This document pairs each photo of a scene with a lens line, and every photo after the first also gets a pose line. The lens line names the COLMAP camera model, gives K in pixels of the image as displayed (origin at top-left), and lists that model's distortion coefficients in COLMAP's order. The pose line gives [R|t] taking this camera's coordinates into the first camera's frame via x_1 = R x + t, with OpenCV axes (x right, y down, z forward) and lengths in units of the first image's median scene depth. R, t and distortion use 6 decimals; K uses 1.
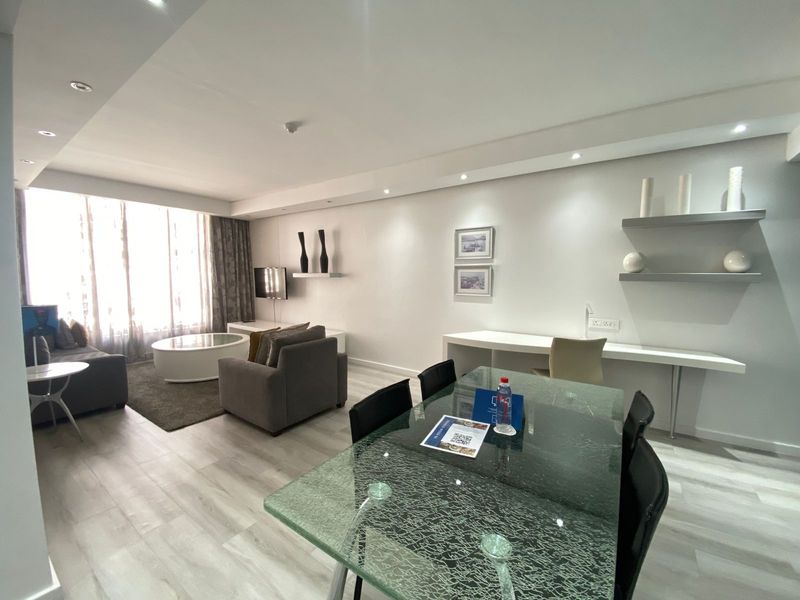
lens RADIAL K [[324.8, 0, 398.1], [0, 324.8, 301.6], [0, 0, 1]] dist [0.022894, -0.023674]
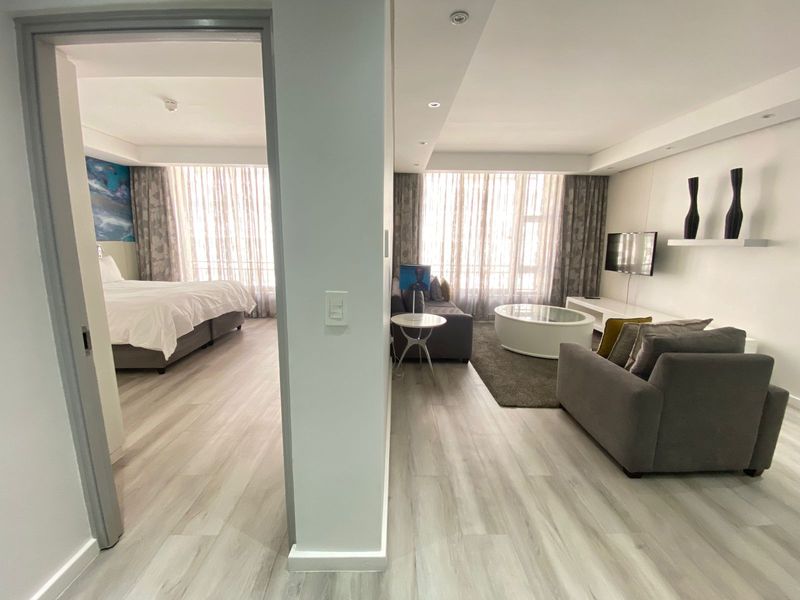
lens RADIAL K [[324.8, 0, 398.1], [0, 324.8, 301.6], [0, 0, 1]] dist [0.022894, -0.023674]
pose [[0.587799, 0.146565, -0.795620, -0.099078], [-0.073415, 0.989058, 0.127960, -0.001731], [0.805669, -0.016804, 0.592127, 0.119386]]
